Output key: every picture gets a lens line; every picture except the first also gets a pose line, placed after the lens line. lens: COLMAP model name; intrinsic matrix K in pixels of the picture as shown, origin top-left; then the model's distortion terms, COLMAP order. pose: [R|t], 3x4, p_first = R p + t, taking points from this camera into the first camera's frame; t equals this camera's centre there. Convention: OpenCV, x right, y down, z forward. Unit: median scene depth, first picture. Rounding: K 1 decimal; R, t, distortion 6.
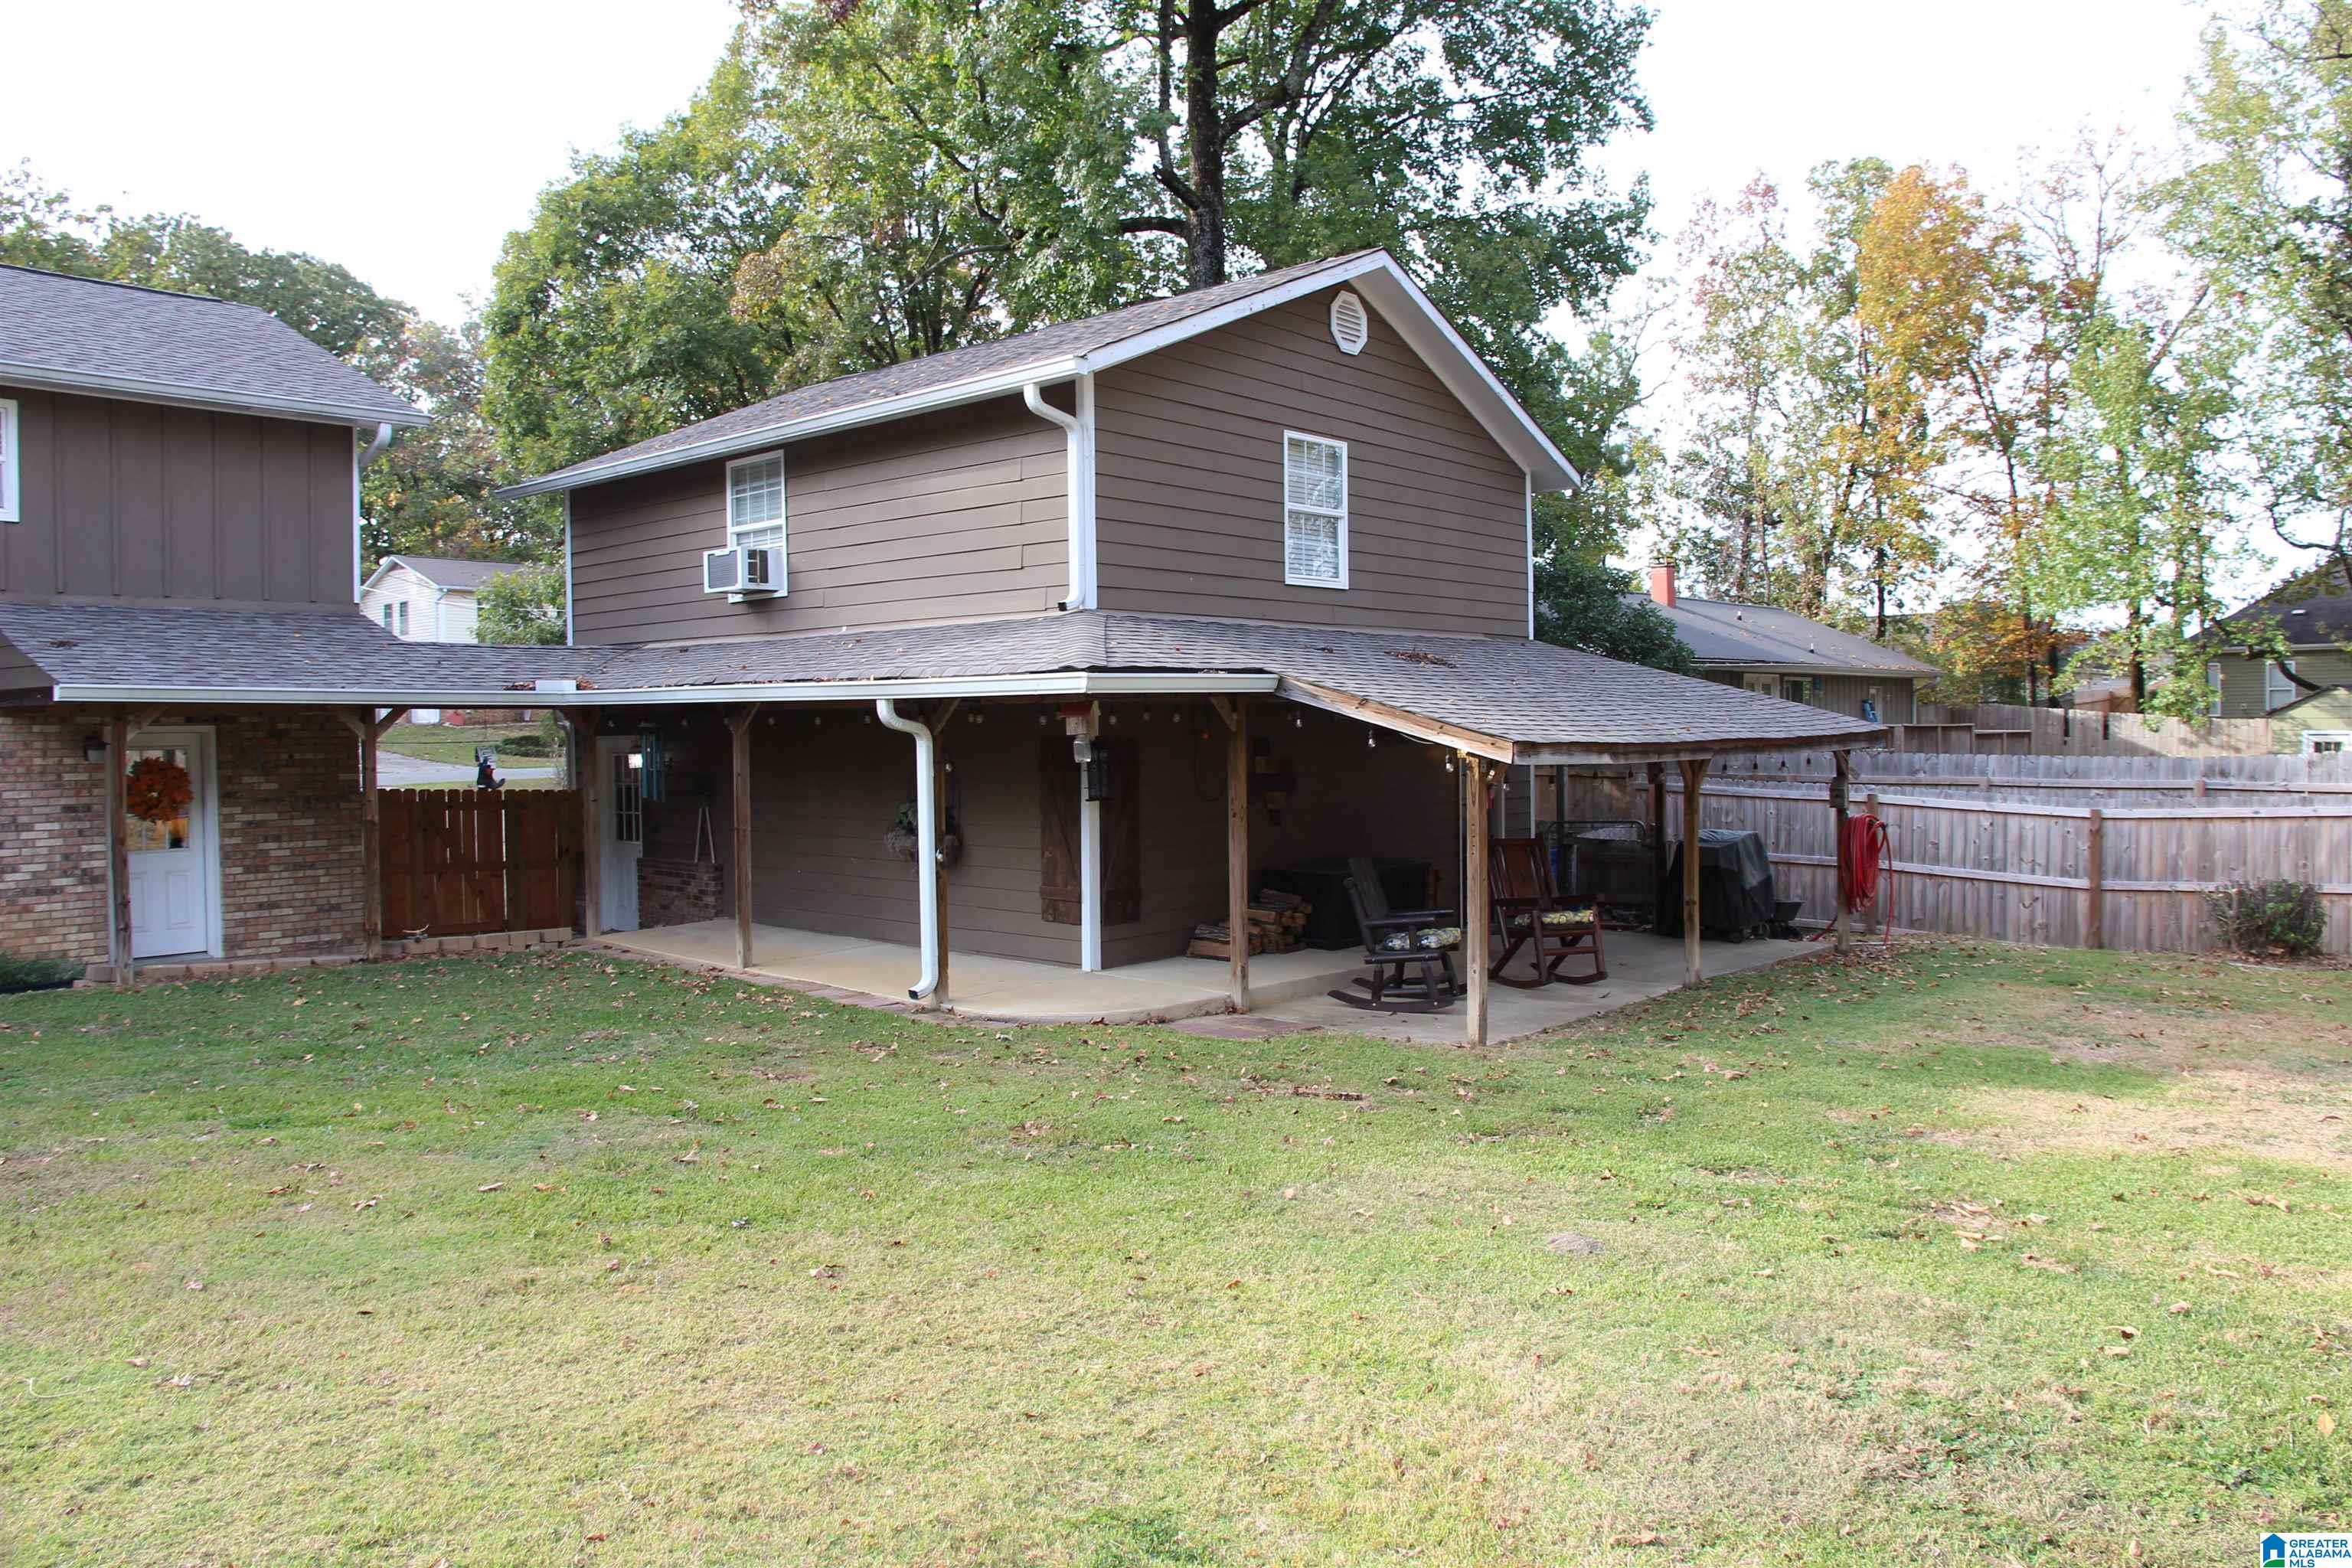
lens RADIAL K [[1597.3, 0, 1181.0], [0, 1597.3, 760.2], [0, 0, 1]] dist [-0.110749, 0.091485]
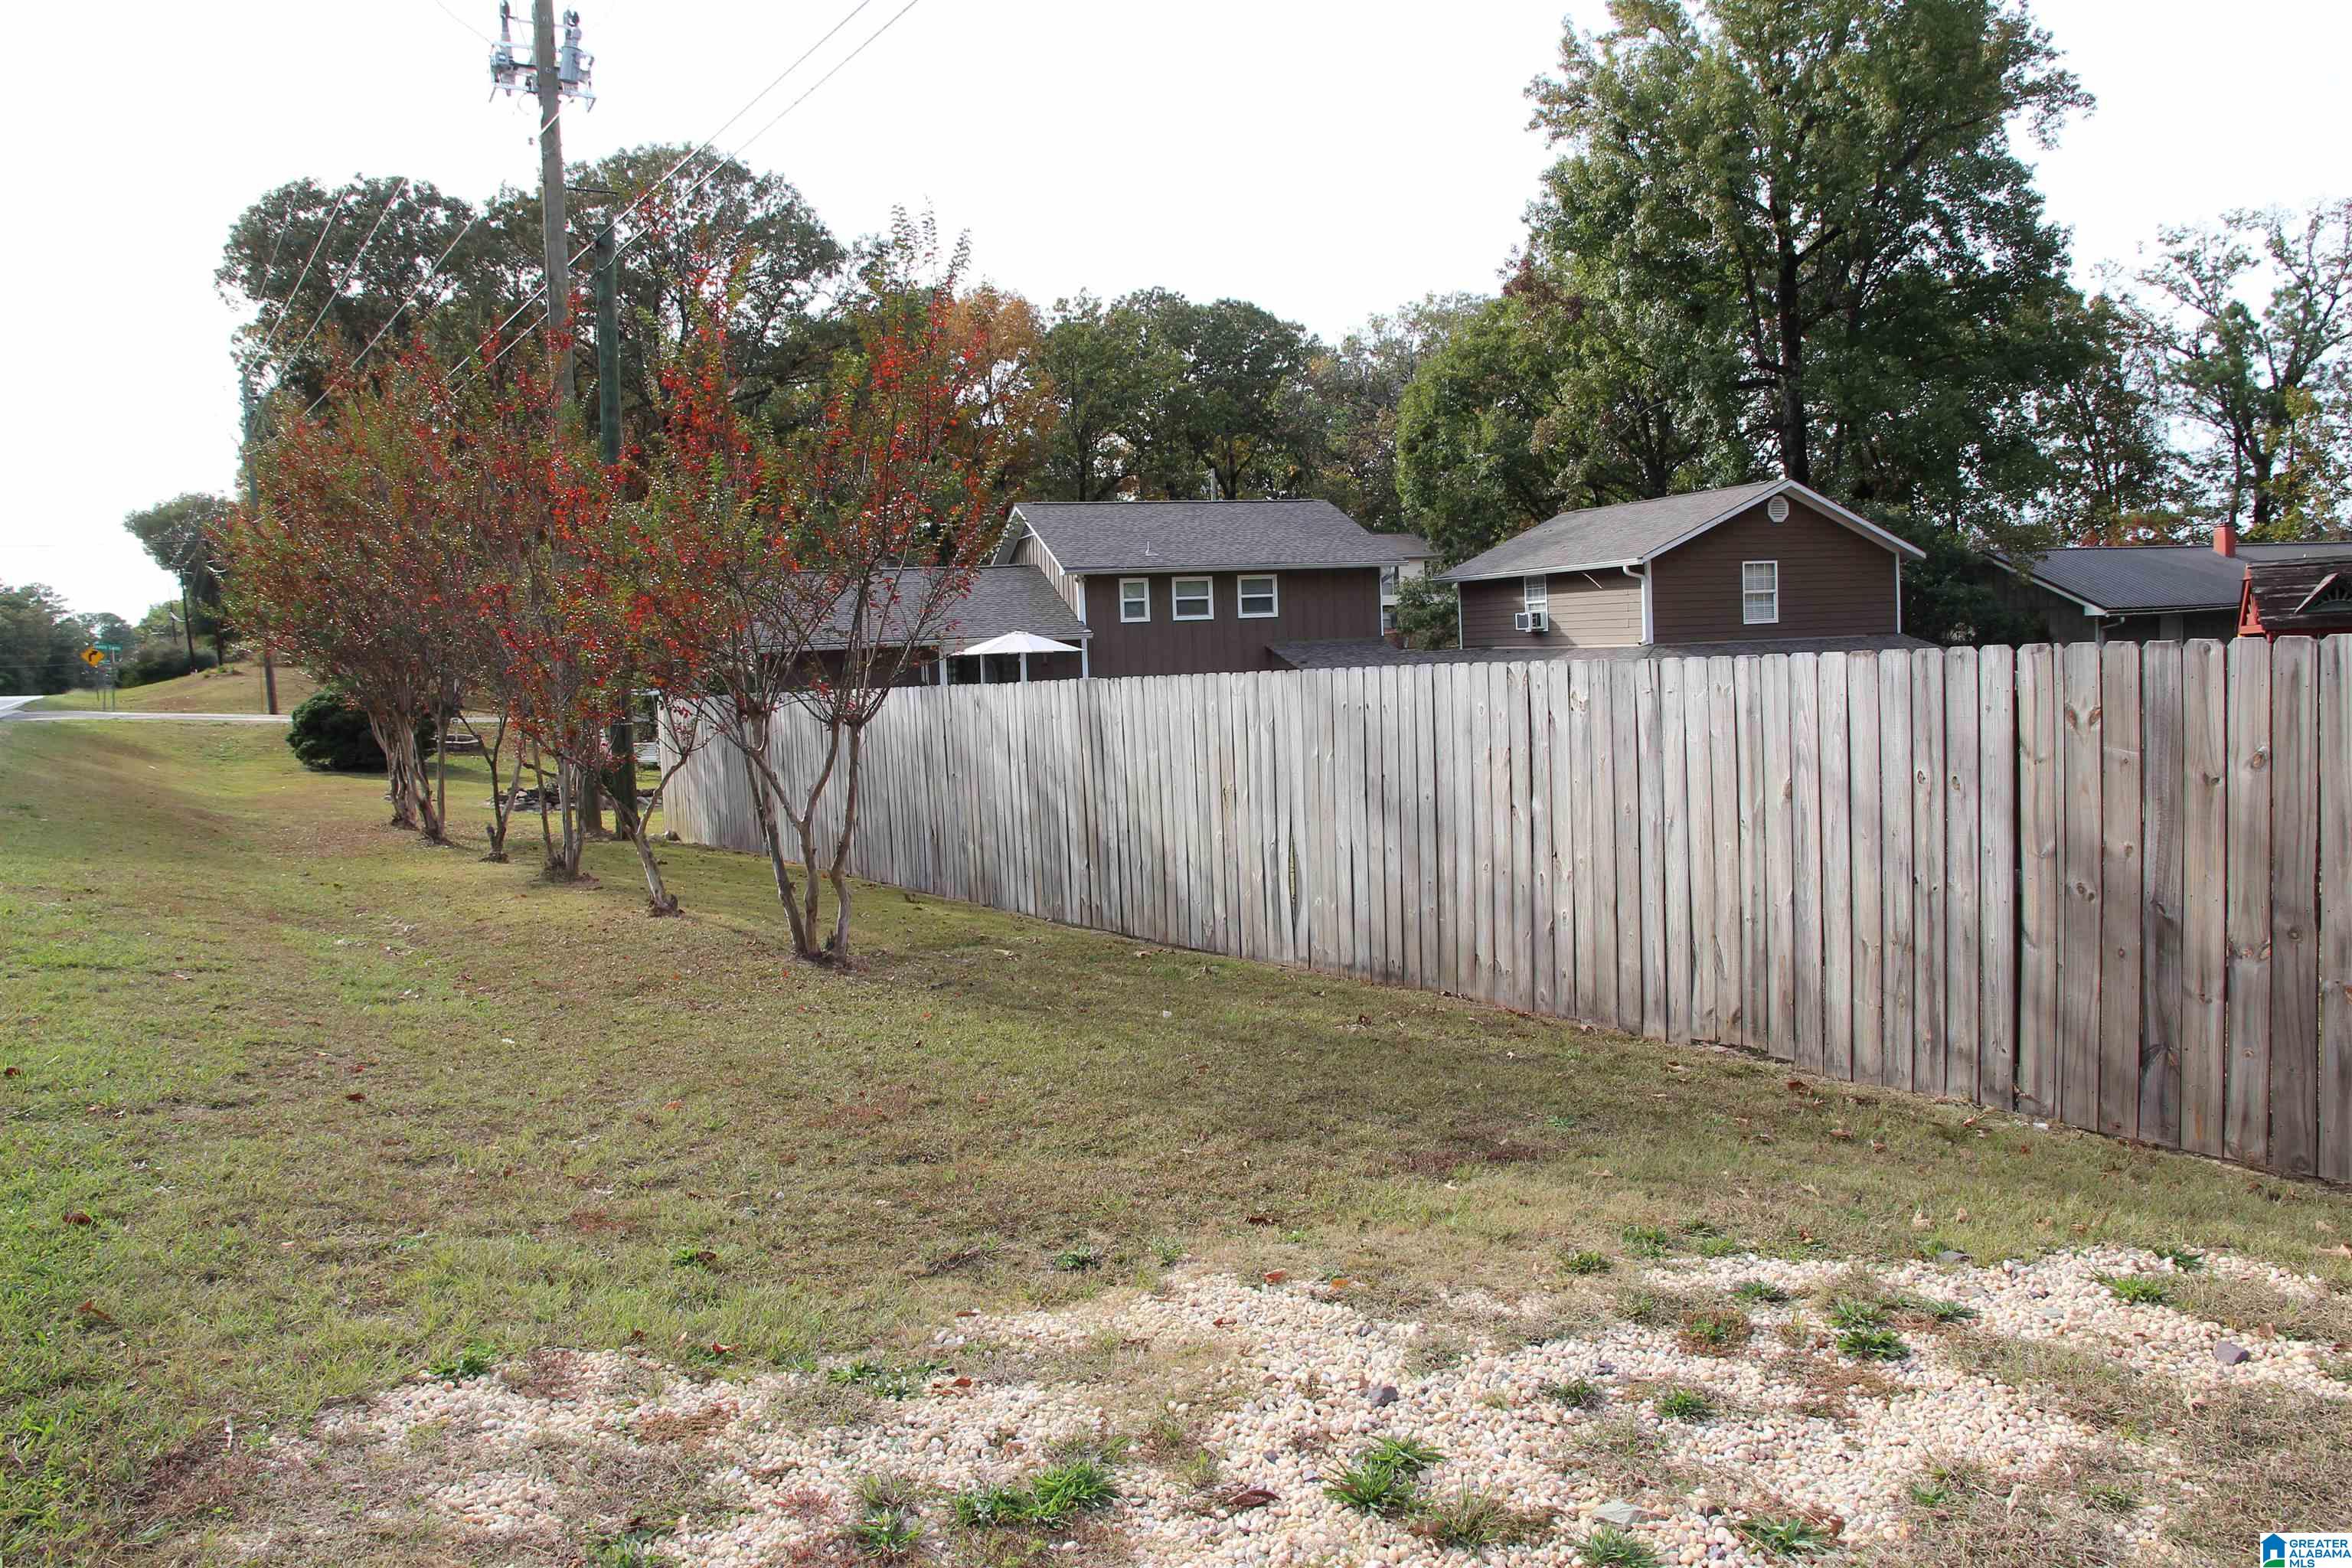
lens RADIAL K [[1600.1, 0, 1183.4], [0, 1600.1, 739.6], [0, 0, 1]] dist [-0.101472, 0.080850]
pose [[0.872025, 0.005856, -0.489426, 0.498185], [0.020565, 0.998607, 0.048591, -0.068522], [0.489028, -0.052438, 0.870690, -1.536083]]
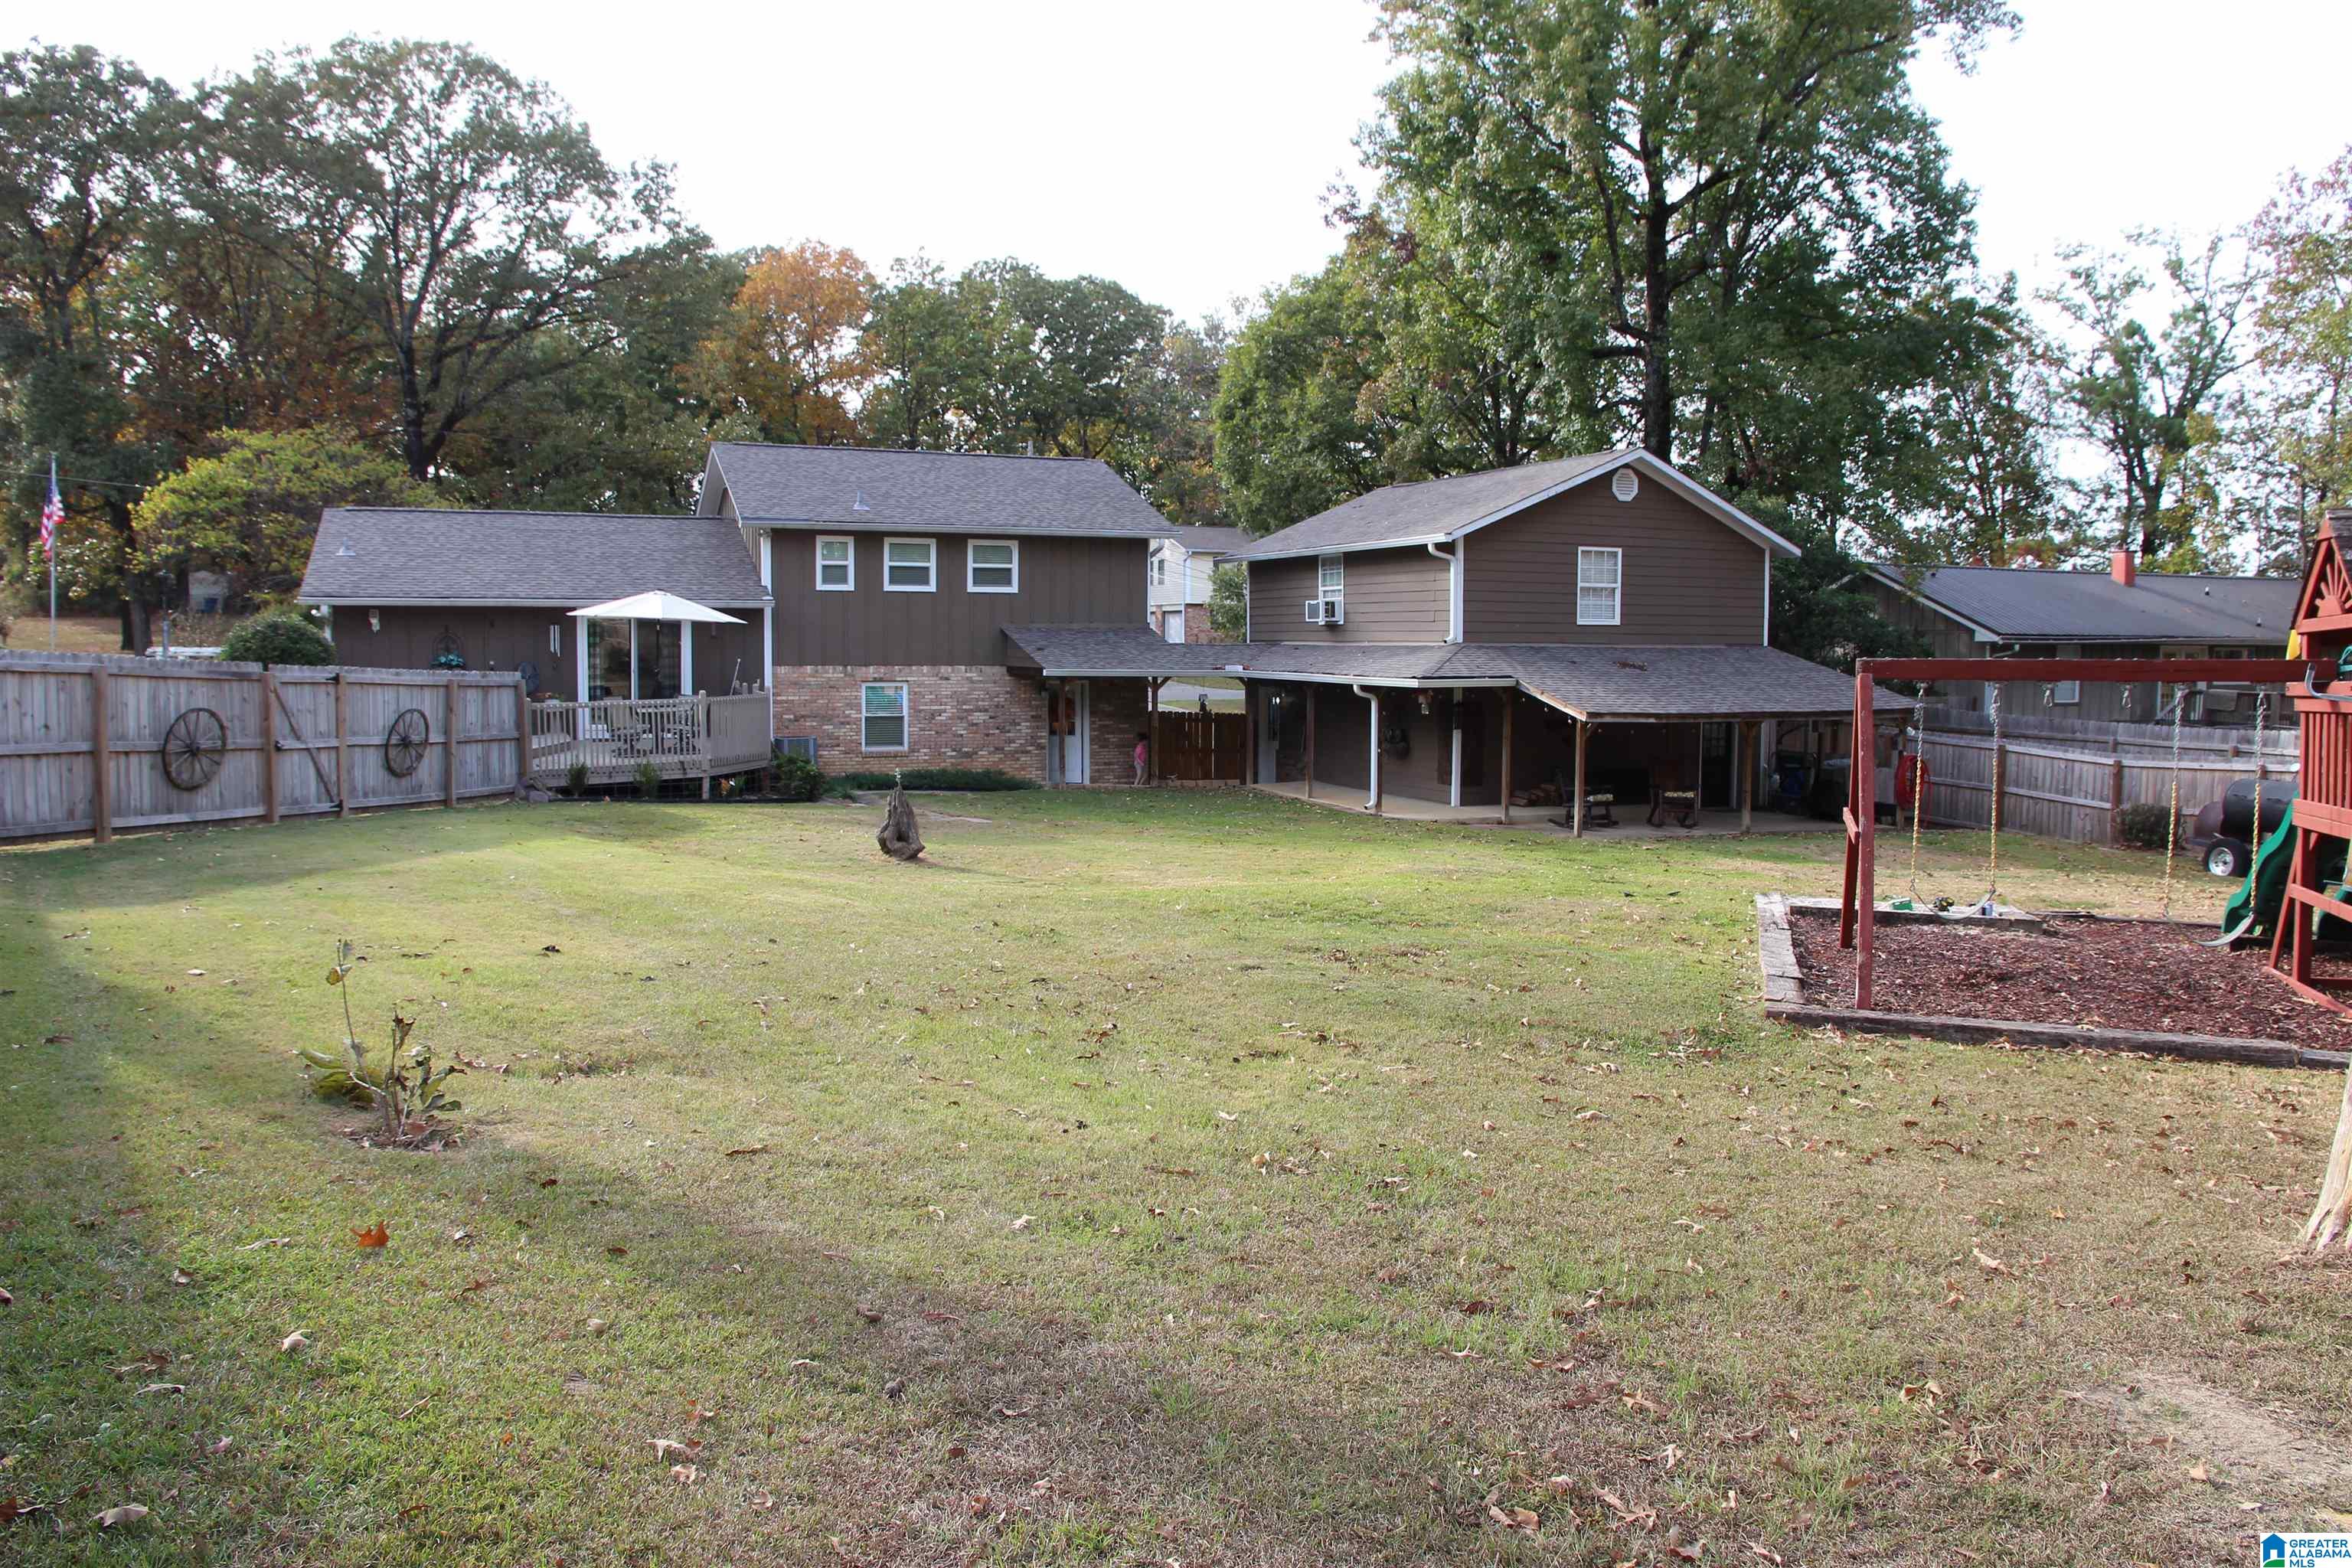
lens RADIAL K [[1597.3, 0, 1181.0], [0, 1597.3, 760.2], [0, 0, 1]] dist [-0.110749, 0.091485]
pose [[0.903030, 0.046502, -0.427054, 0.463236], [-0.023834, 0.998016, 0.058277, -0.044193], [0.428917, -0.042448, 0.902346, -0.984794]]
